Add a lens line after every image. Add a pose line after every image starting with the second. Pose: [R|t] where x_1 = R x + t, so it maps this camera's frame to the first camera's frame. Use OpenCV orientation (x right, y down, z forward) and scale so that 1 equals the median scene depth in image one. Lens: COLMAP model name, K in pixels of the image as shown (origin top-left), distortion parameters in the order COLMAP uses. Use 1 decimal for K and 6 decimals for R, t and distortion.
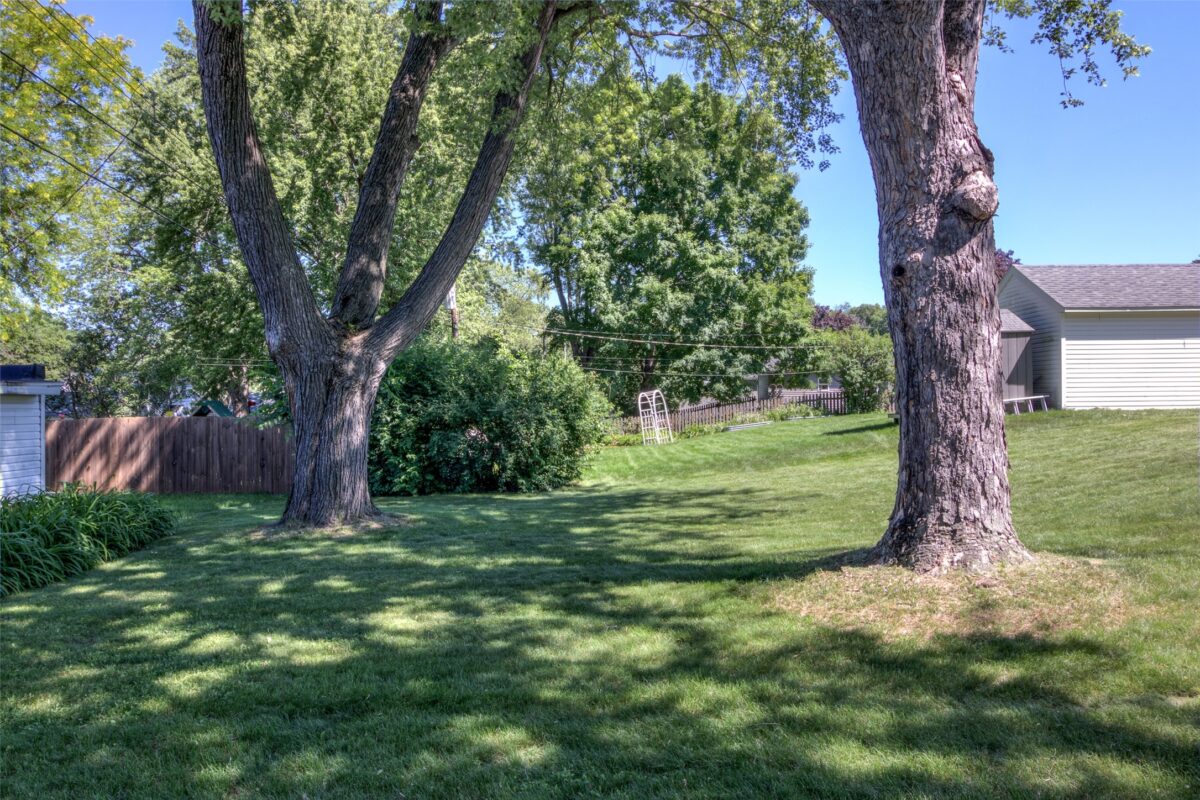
lens RADIAL K [[841.0, 0, 601.9], [0, 841.0, 400.0], [0, 0, 1]] dist [-0.007444, -0.004656]
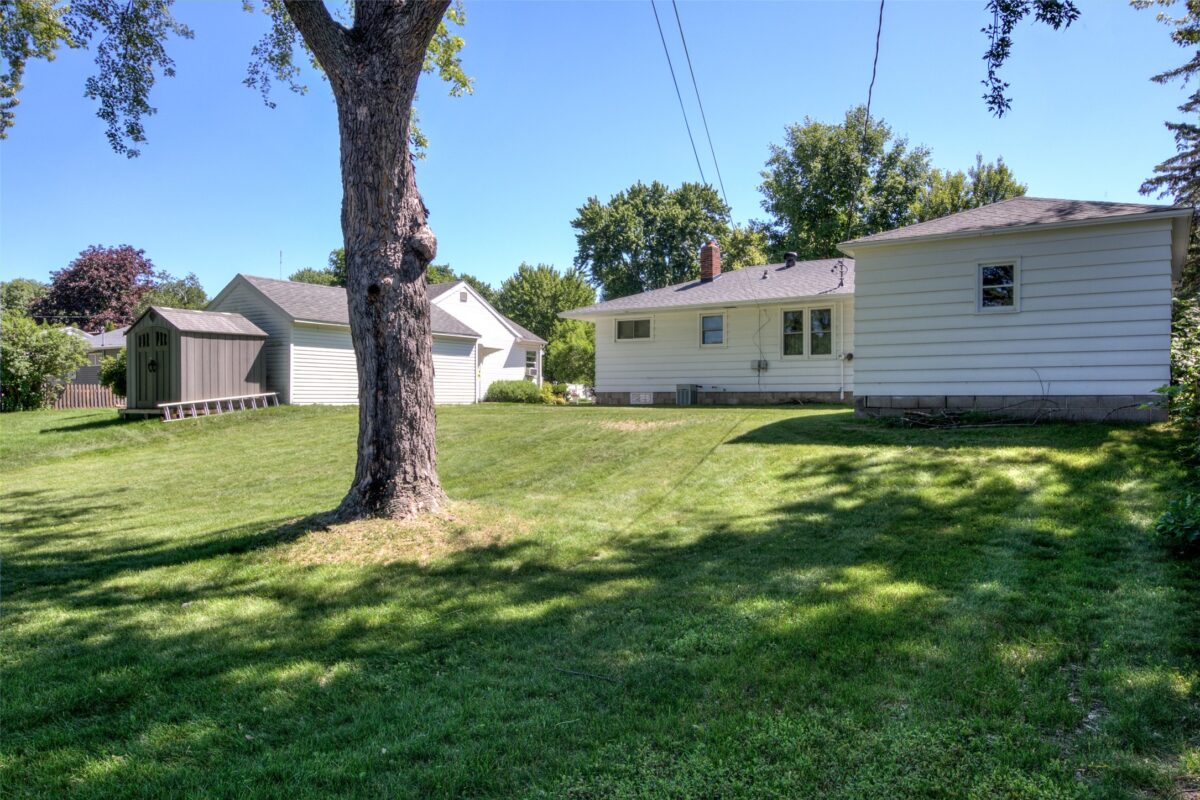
lens RADIAL K [[841.0, 0, 618.0], [0, 841.0, 401.0], [0, 0, 1]] dist [-0.007444, -0.004656]
pose [[0.513105, 0.009479, 0.858274, -0.568273], [-0.009310, 0.999942, -0.005478, 0.020953], [-0.858276, -0.005180, 0.513163, 0.019864]]
